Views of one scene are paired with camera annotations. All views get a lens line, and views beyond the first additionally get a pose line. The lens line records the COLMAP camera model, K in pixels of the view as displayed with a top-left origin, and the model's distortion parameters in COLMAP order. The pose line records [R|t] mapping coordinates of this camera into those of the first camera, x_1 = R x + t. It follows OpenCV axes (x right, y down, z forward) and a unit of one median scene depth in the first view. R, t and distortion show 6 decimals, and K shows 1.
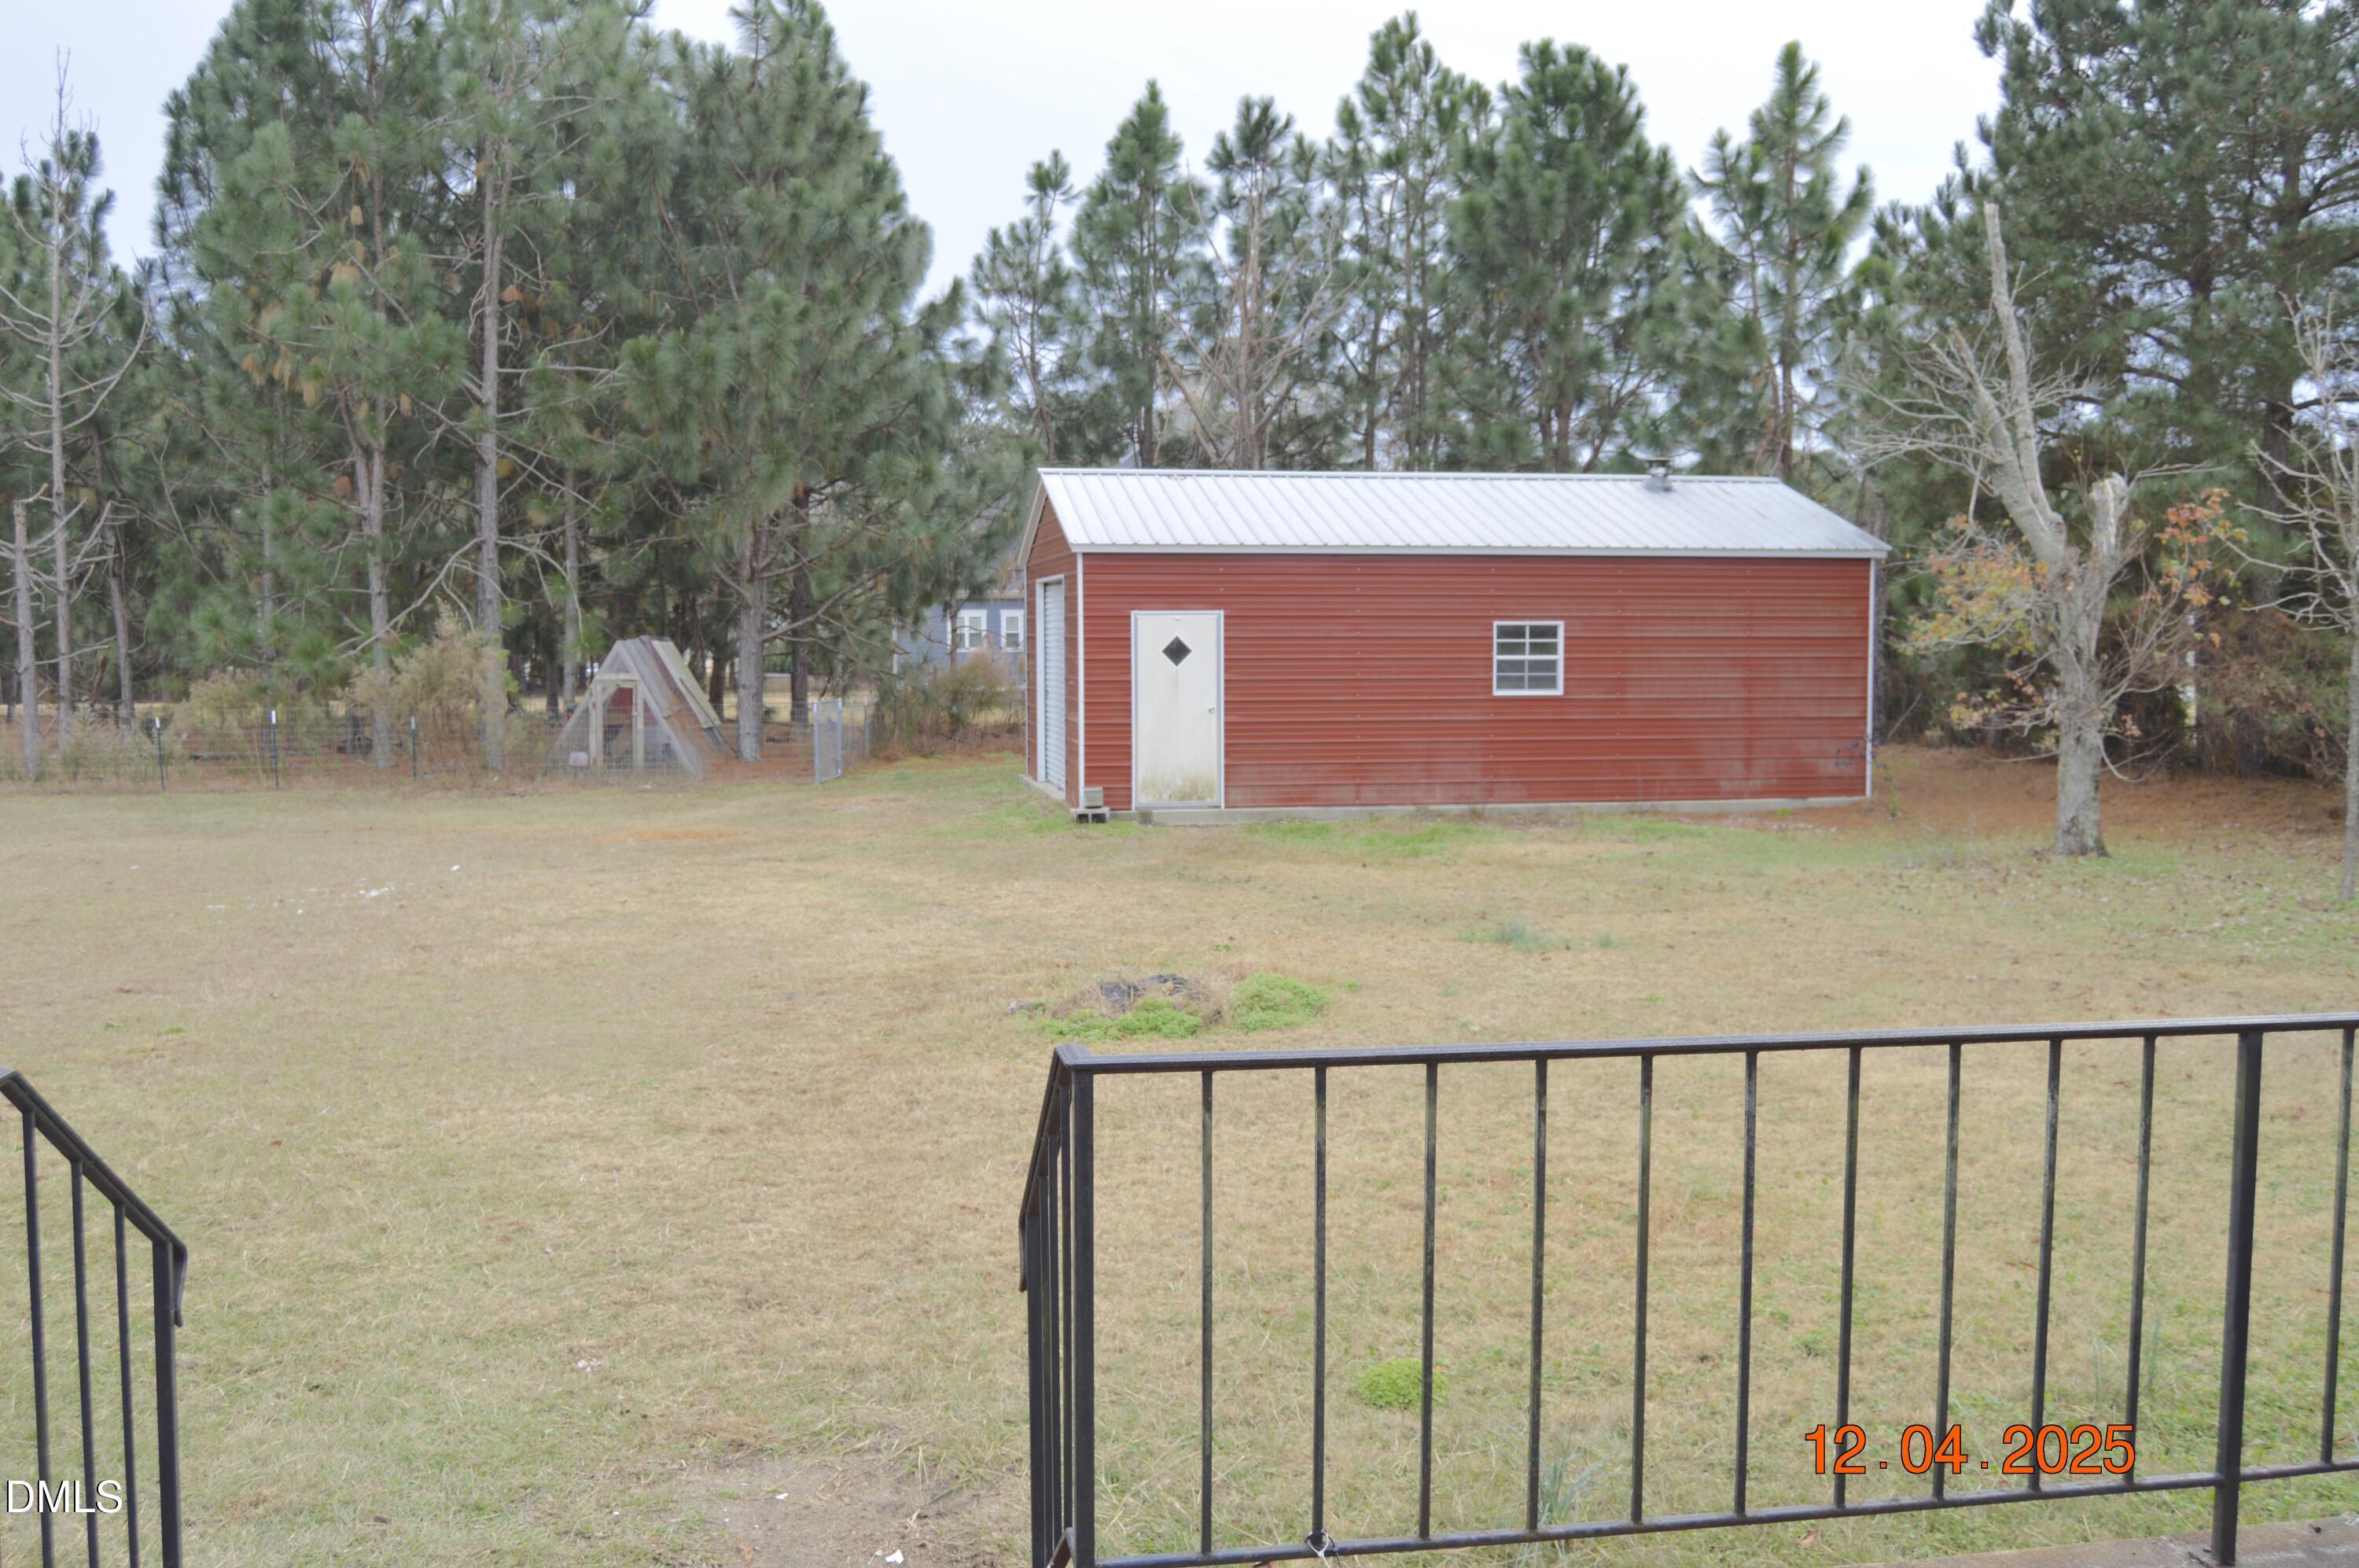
lens RADIAL K [[2045.5, 0, 1179.5], [0, 2045.5, 784.0], [0, 0, 1]] dist [-0.075431, -0.001306]
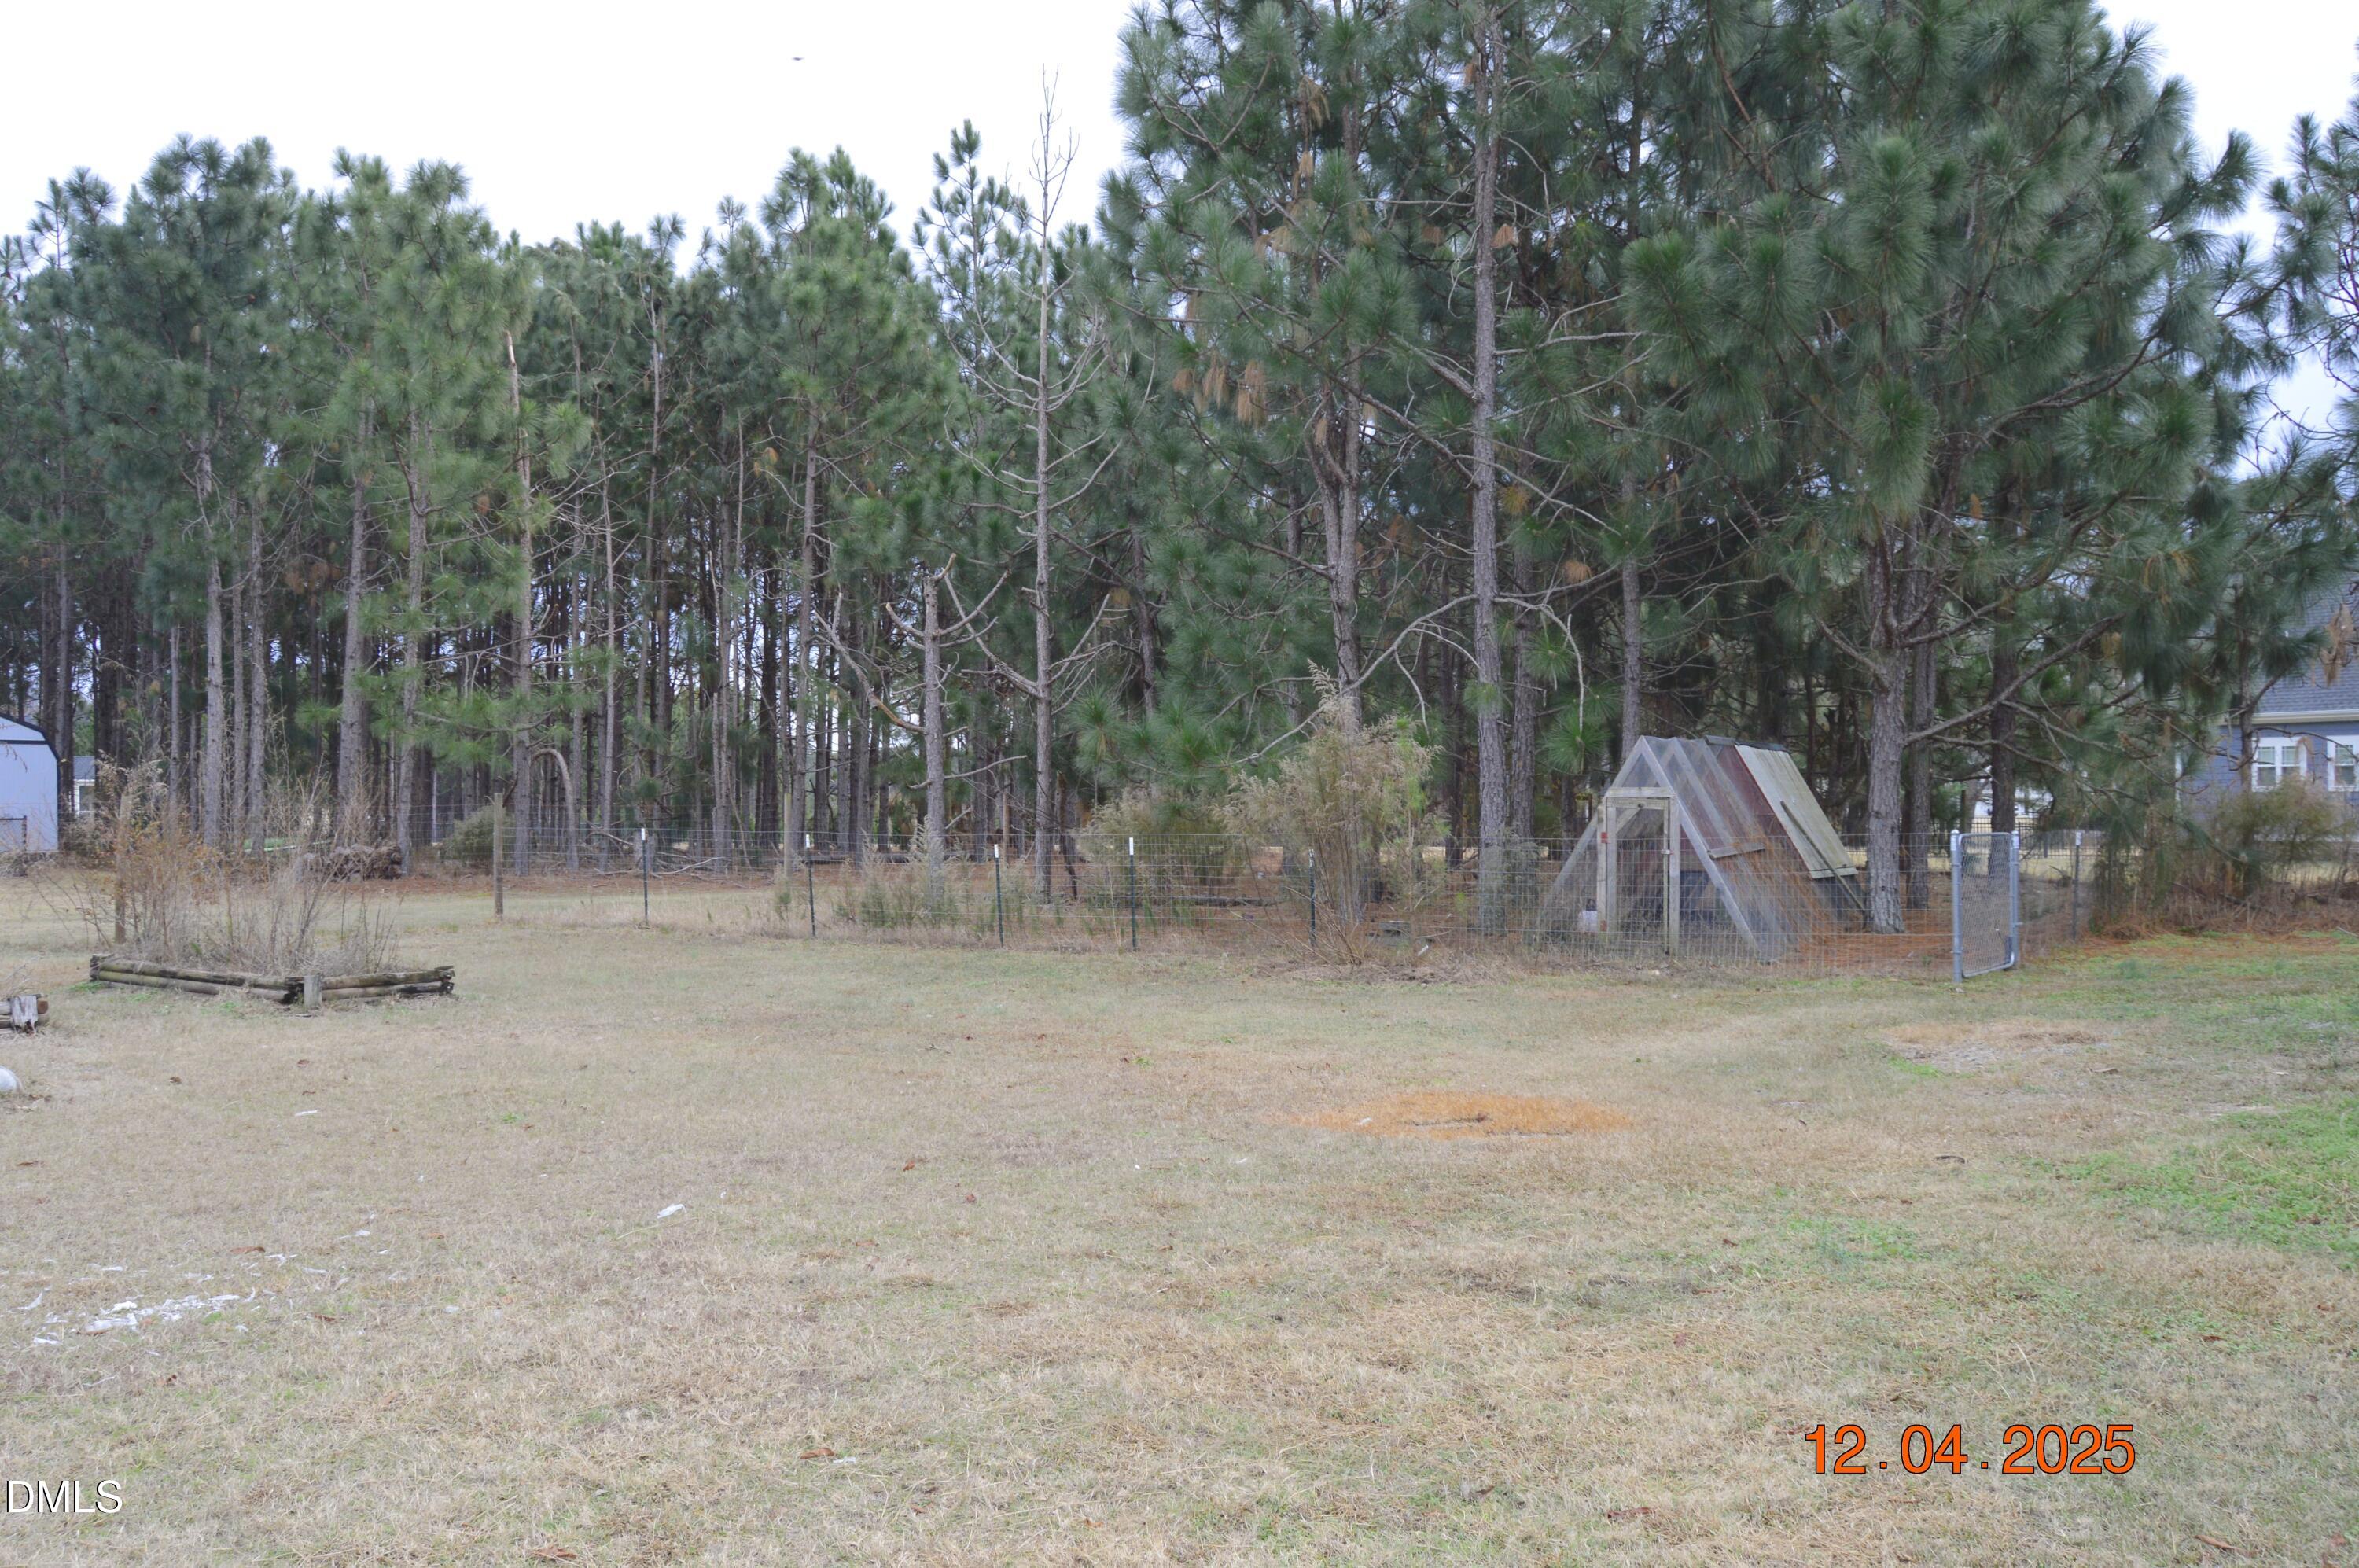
lens RADIAL K [[1880.9, 0, 1156.6], [0, 1880.9, 783.4], [0, 0, 1]] dist [-0.105878, 0.056966]
pose [[0.790242, -0.008605, -0.612734, -0.032530], [-0.039171, 0.997147, -0.064522, -0.010118], [0.611541, 0.074989, 0.787651, 0.365384]]
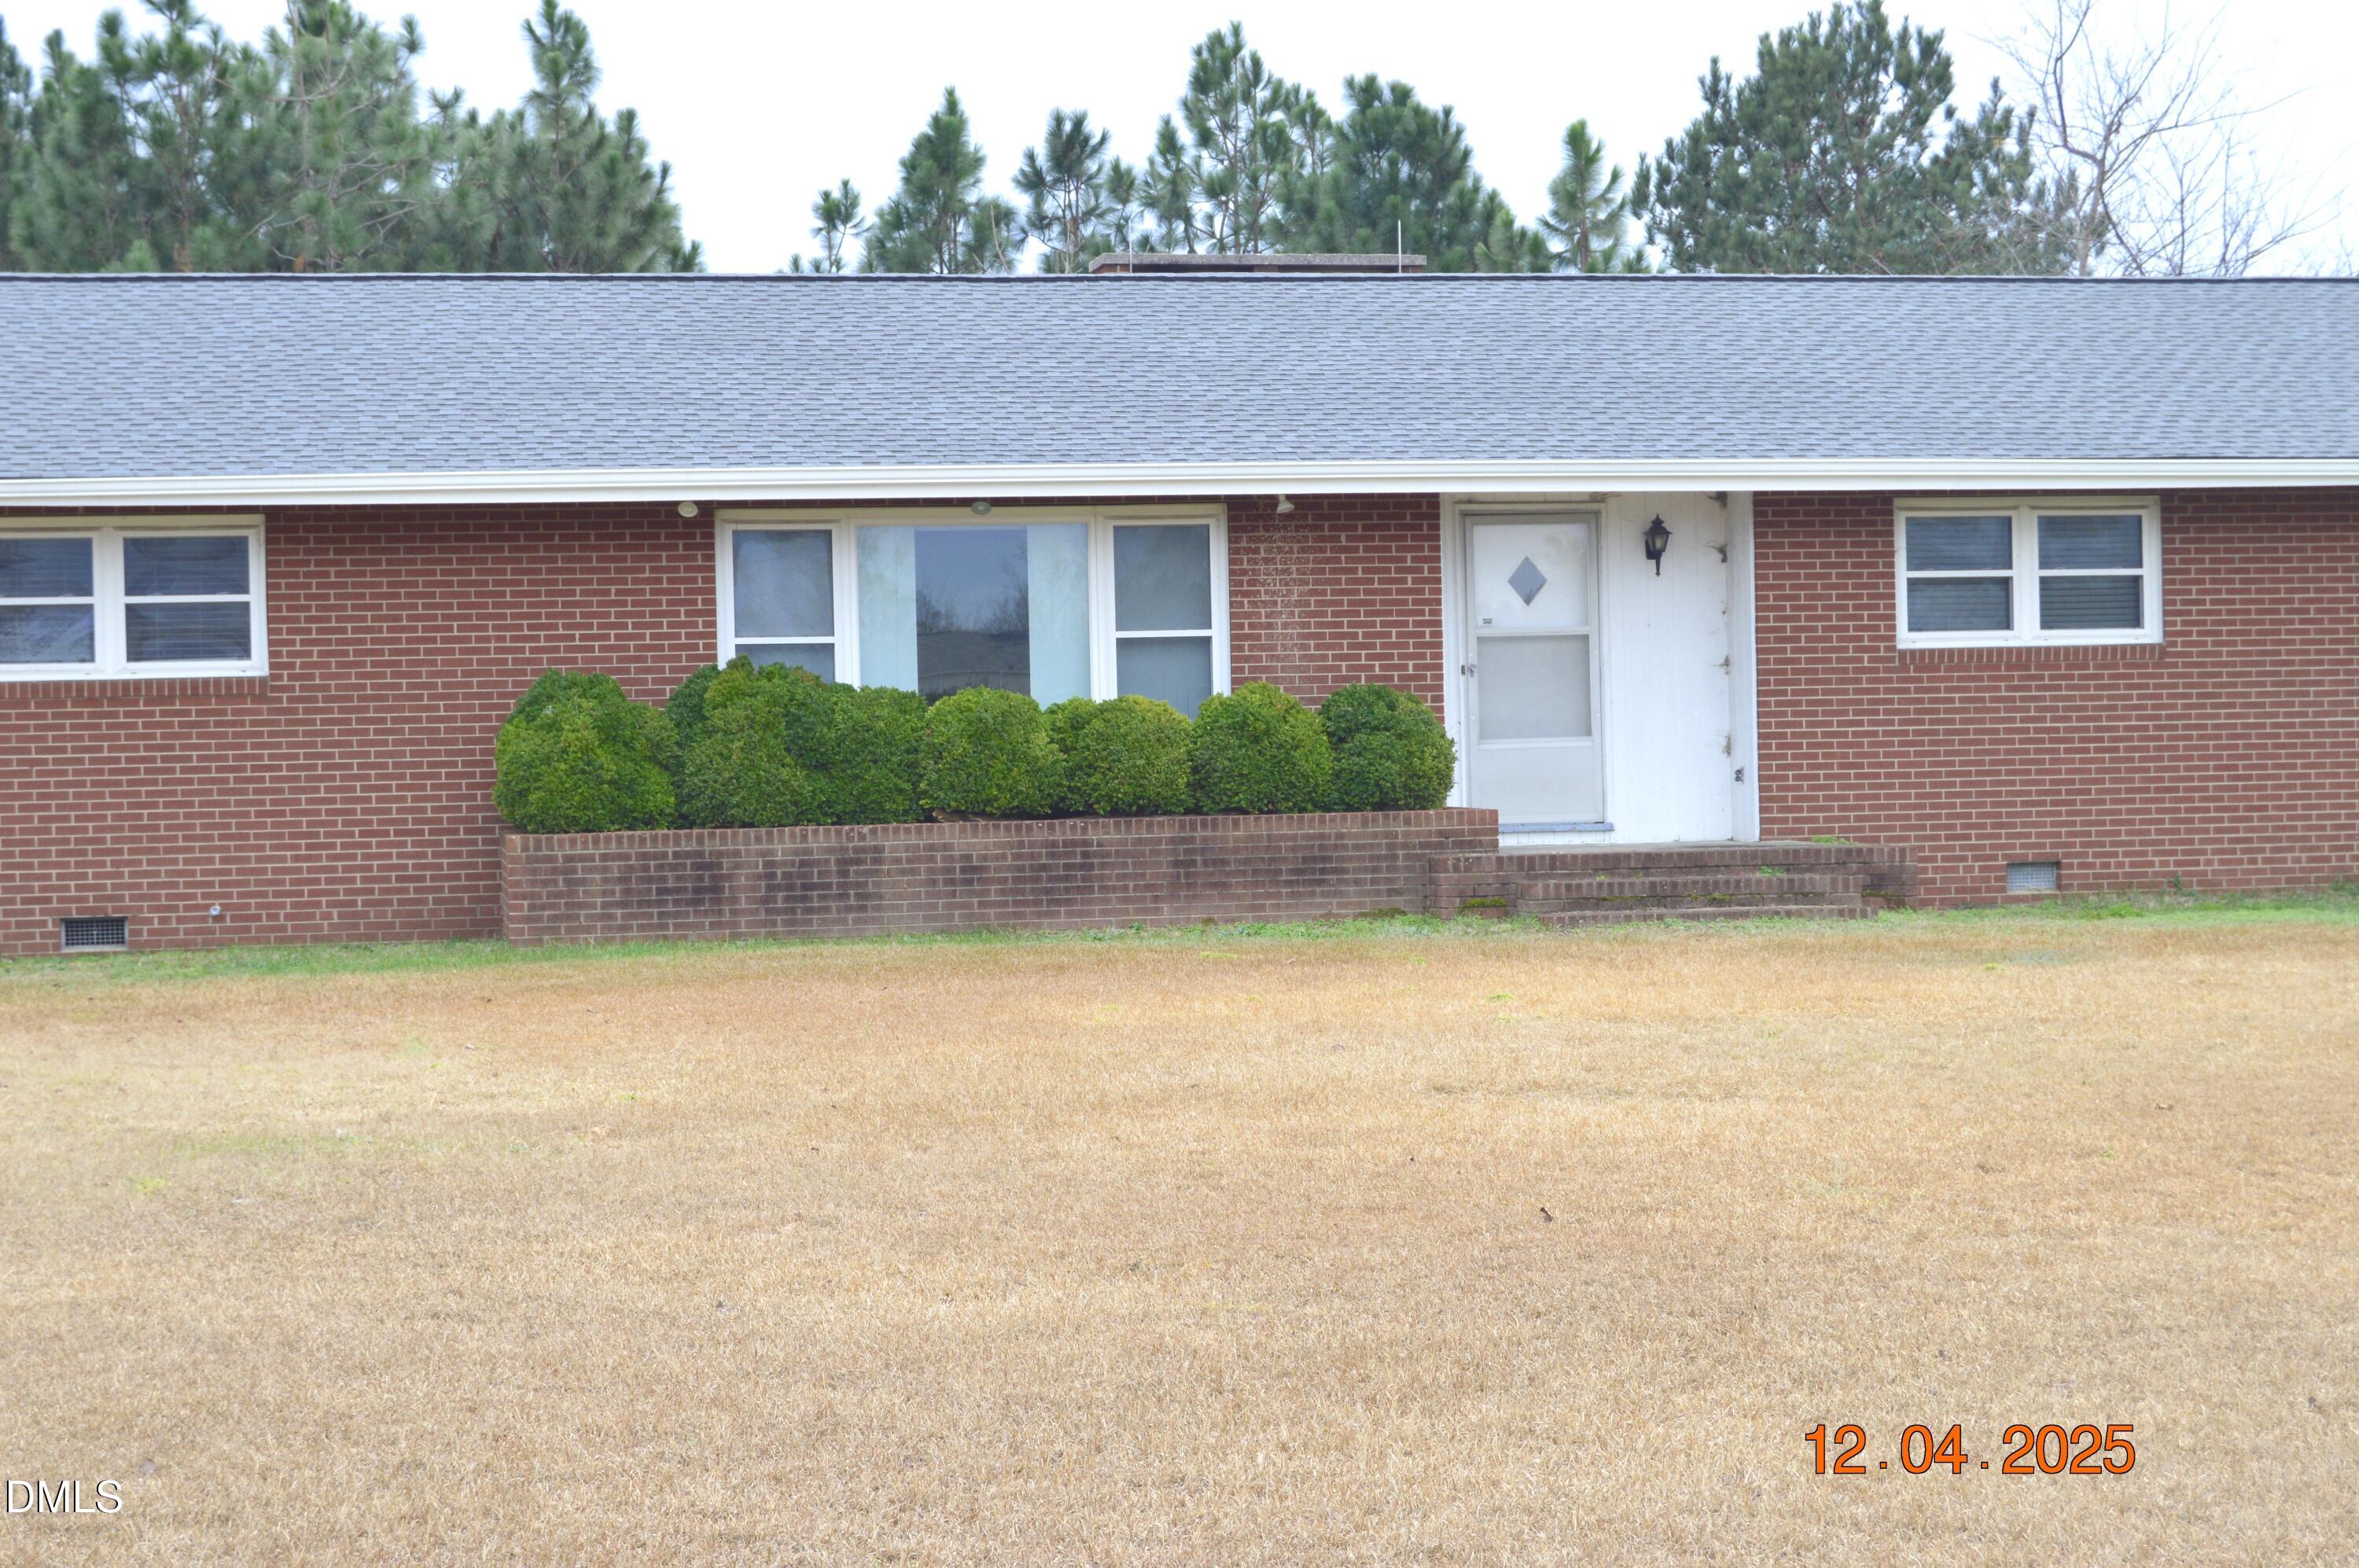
lens RADIAL K [[4278.4, 0, 1179.5], [0, 4278.4, 784.0], [0, 0, 1]] dist [-0.036128, -0.044328]
pose [[0.999016, -0.015480, 0.041567, 0.004337], [0.018158, 0.997730, -0.064841, 0.082024], [-0.040469, 0.065532, 0.997029, -0.884619]]
